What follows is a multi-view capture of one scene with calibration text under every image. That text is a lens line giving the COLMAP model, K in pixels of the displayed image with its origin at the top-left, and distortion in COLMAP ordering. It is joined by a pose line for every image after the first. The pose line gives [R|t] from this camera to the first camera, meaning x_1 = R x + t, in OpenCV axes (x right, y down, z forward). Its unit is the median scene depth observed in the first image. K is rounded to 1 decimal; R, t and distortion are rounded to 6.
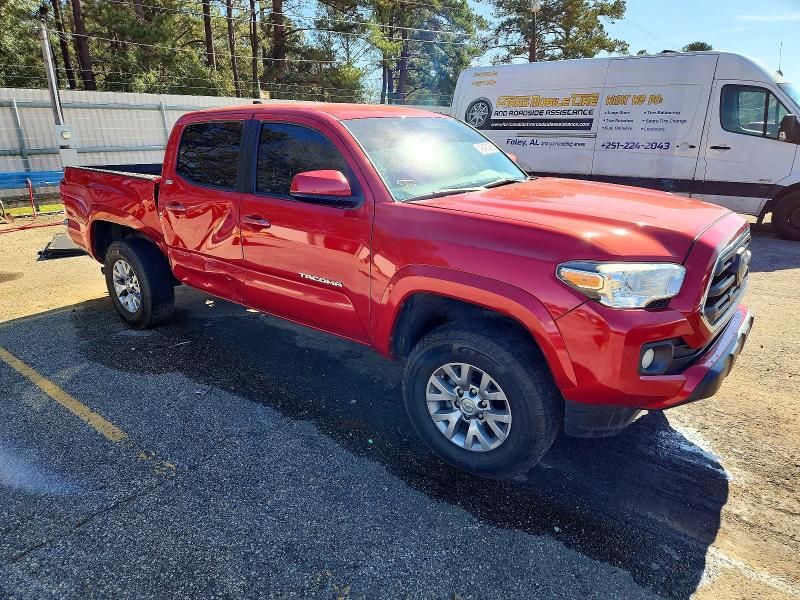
lens RADIAL K [[536.9, 0, 403.7], [0, 536.9, 302.6], [0, 0, 1]] dist [0.020538, -0.004806]
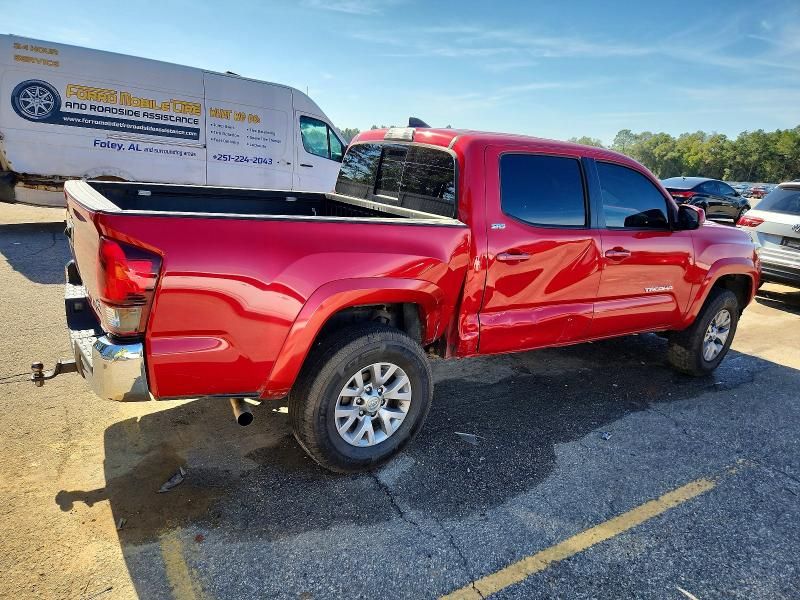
lens RADIAL K [[536.9, 0, 395.7], [0, 536.9, 301.1], [0, 0, 1]] dist [0.020538, -0.004806]
pose [[0.312640, -0.207557, 0.926918, -0.525453], [0.199711, 0.968386, 0.149482, -0.115156], [-0.928640, 0.138382, 0.344207, 0.382586]]
